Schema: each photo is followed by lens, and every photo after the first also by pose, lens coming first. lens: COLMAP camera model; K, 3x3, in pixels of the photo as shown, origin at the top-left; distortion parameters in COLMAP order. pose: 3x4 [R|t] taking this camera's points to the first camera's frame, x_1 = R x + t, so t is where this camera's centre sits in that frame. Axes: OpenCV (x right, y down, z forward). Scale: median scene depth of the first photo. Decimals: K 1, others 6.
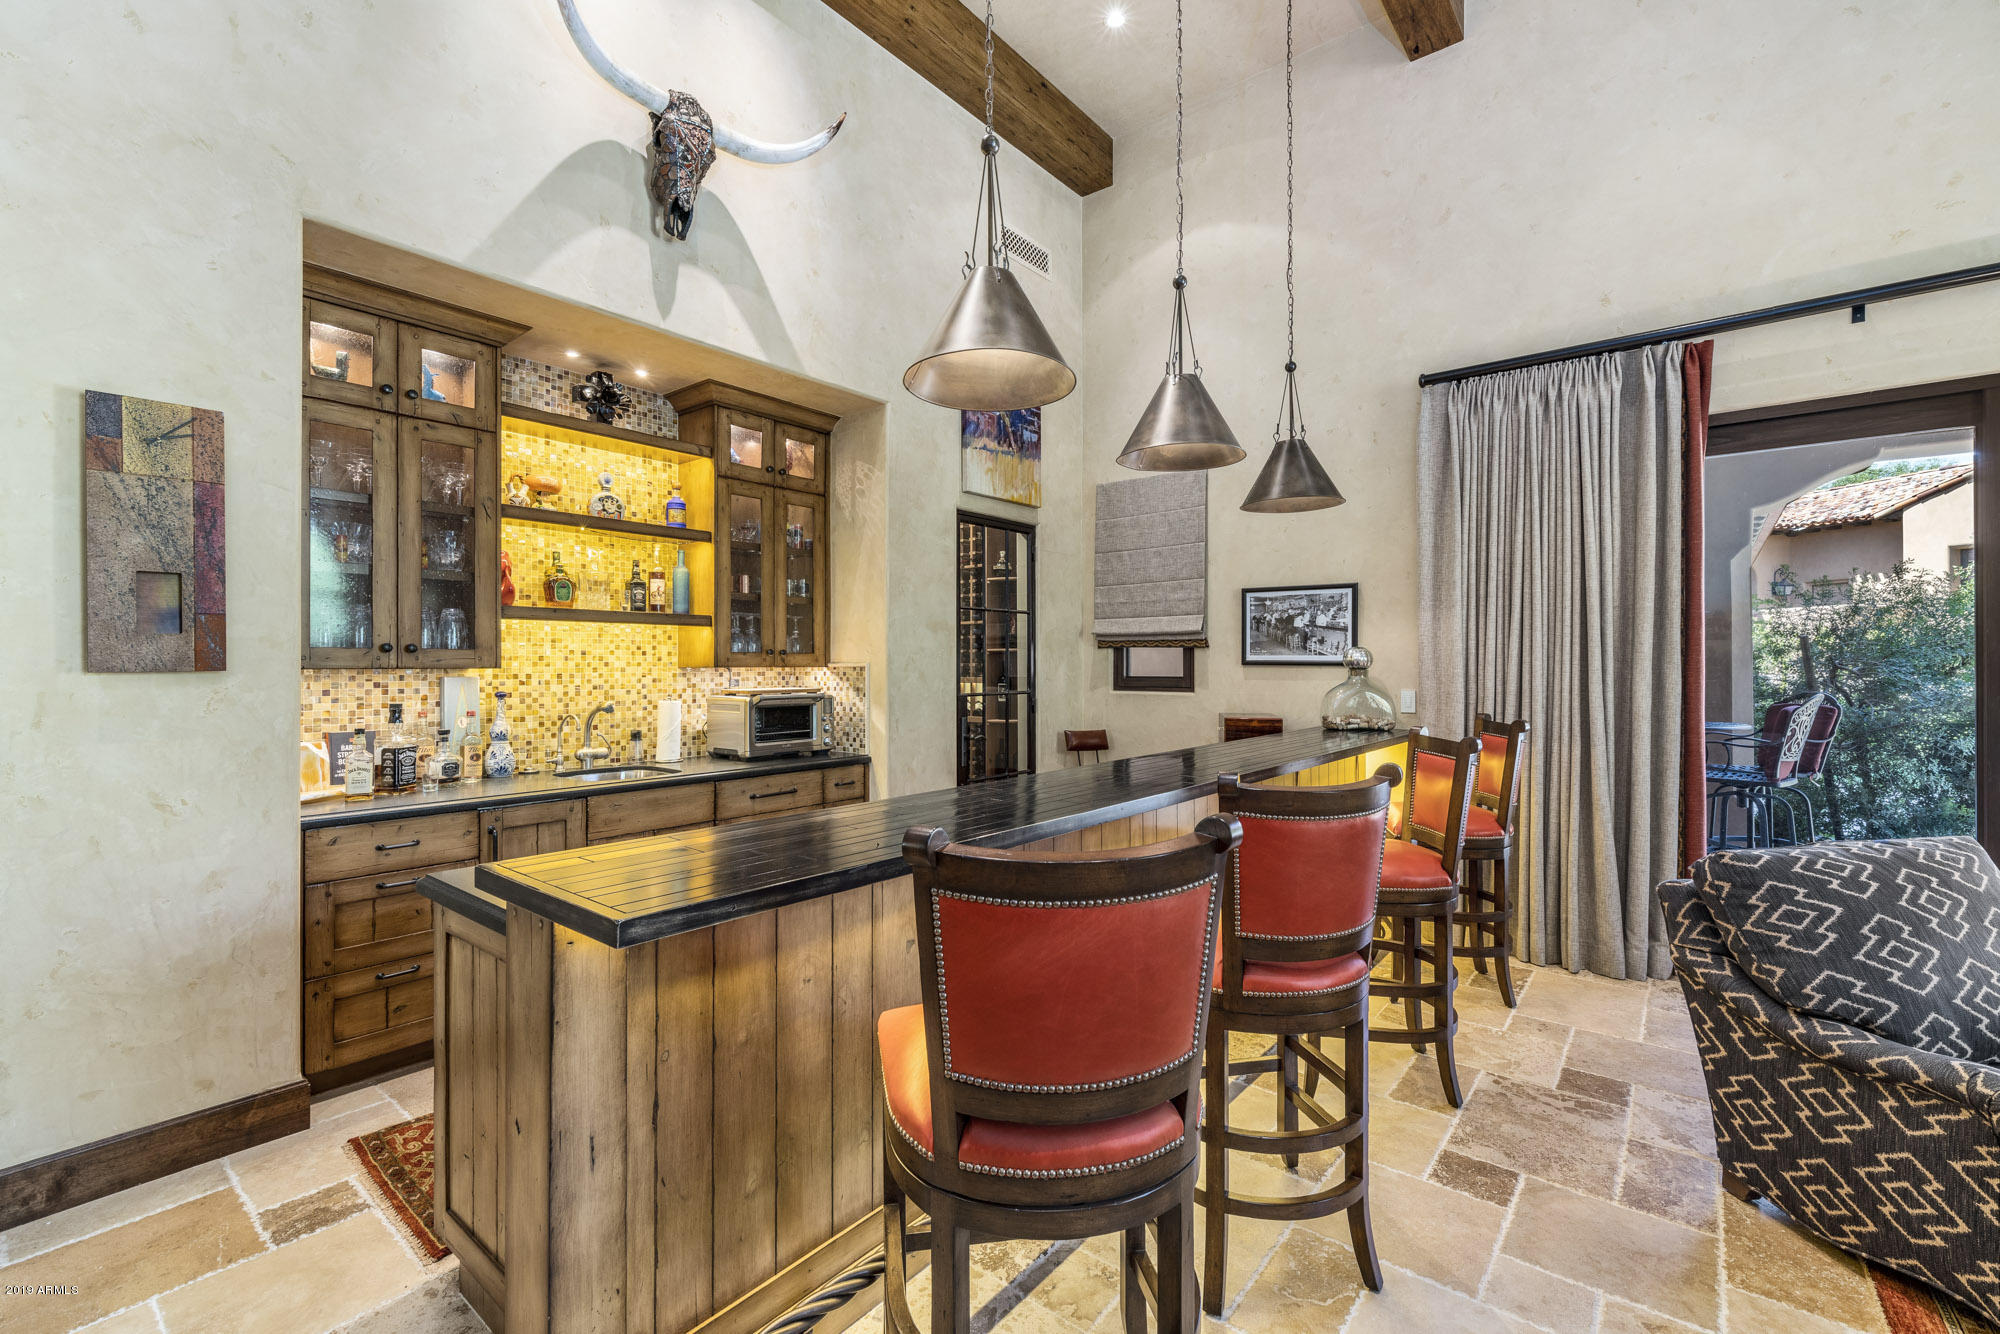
lens RADIAL K [[852.2, 0, 986.9], [0, 852.2, 675.7], [0, 0, 1]] dist [0.003742, 0.000398]
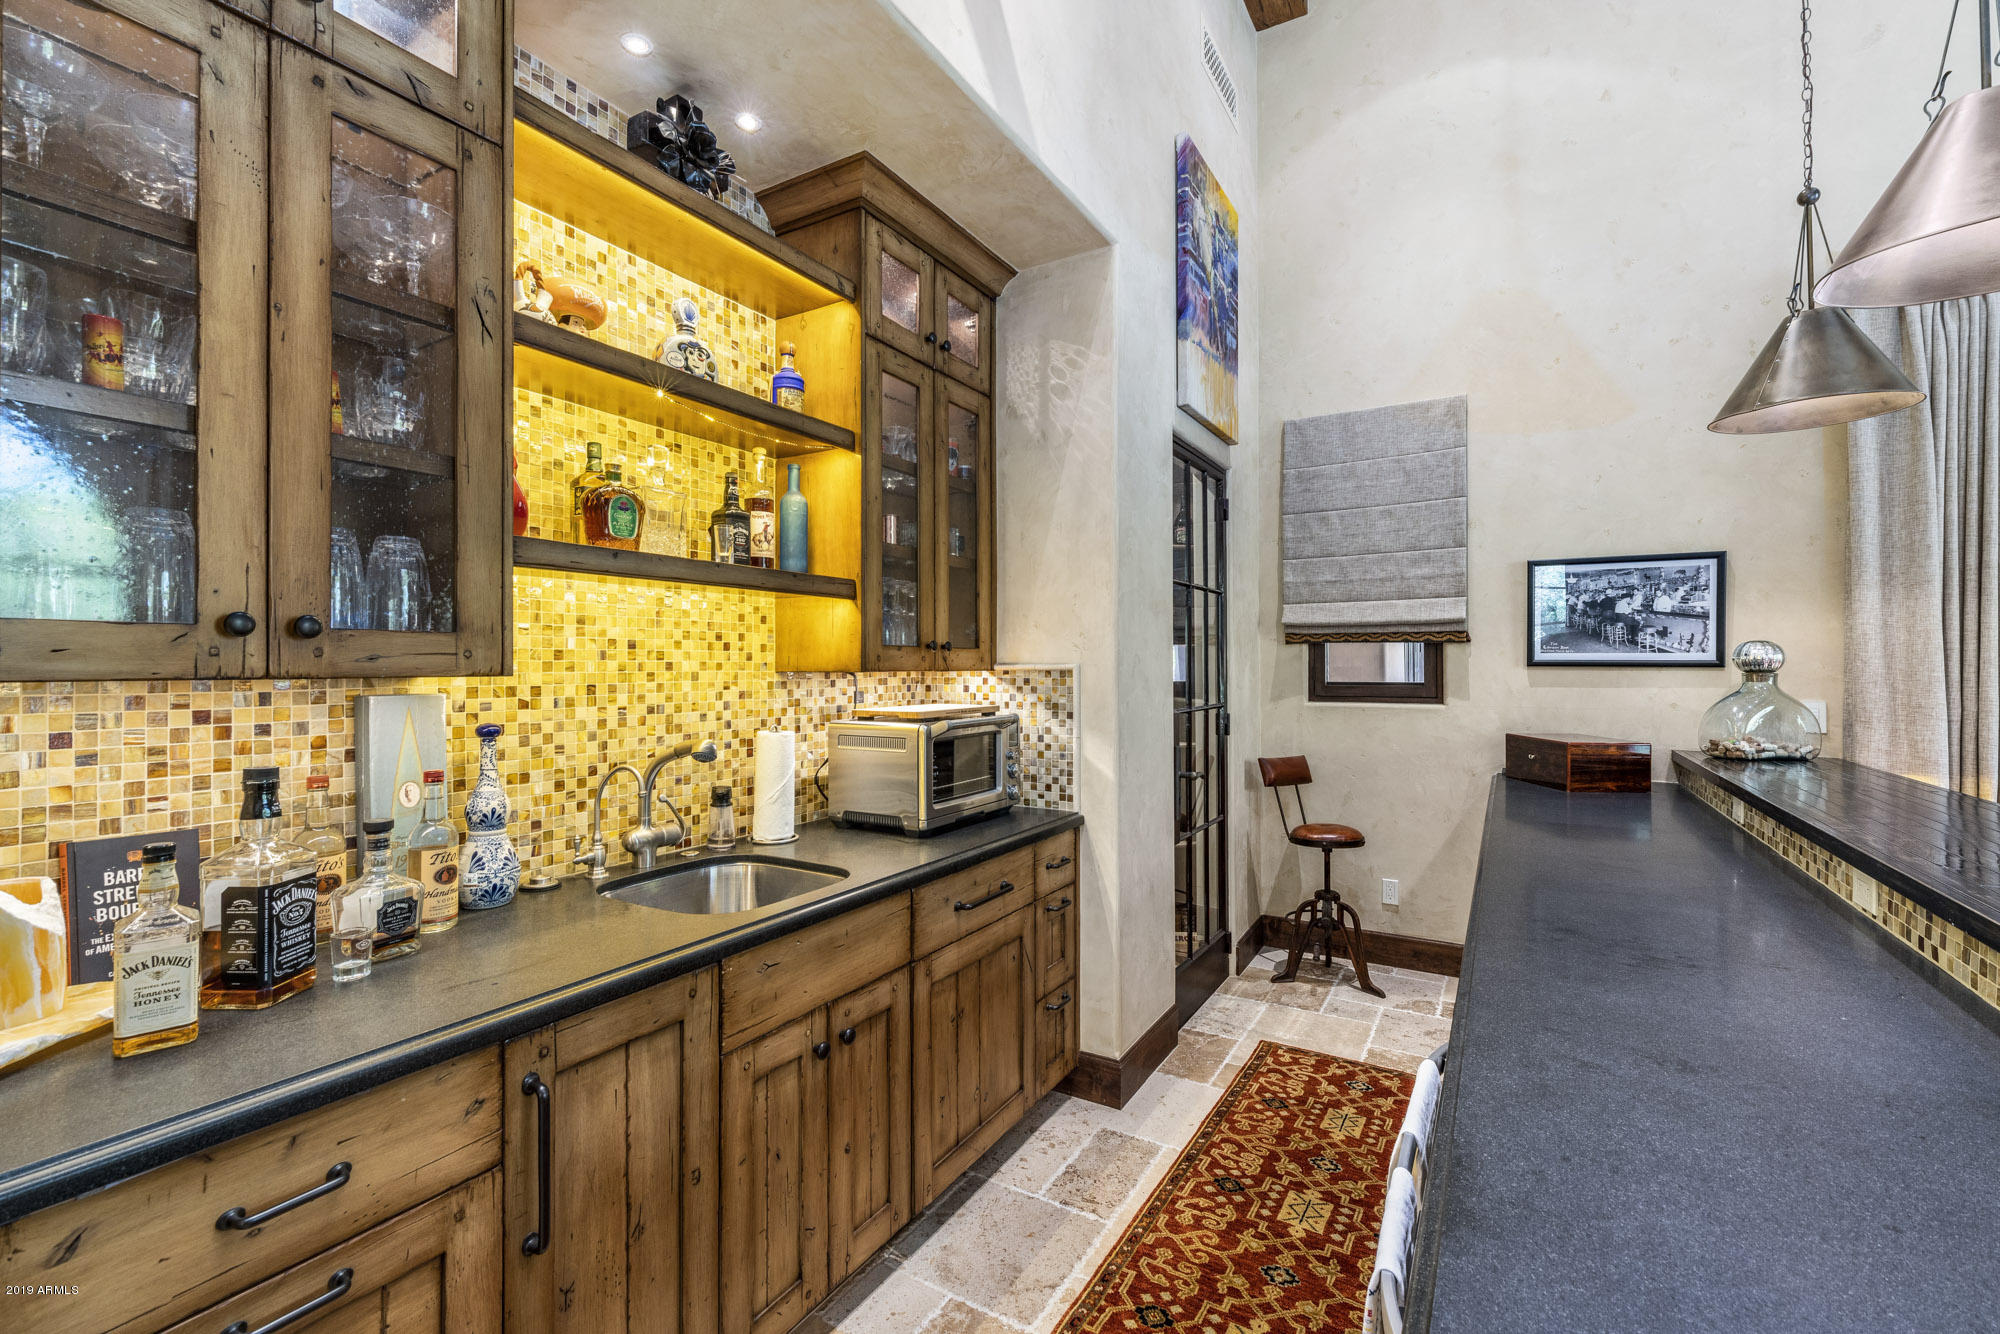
lens RADIAL K [[852.2, 0, 979.5], [0, 852.2, 670.1], [0, 0, 1]] dist [0.003742, 0.000398]
pose [[0.990025, -0.001575, 0.140884, -0.330344], [0.002786, 0.999961, -0.008400, -0.006093], [-0.140866, 0.008708, 0.989990, 0.442793]]
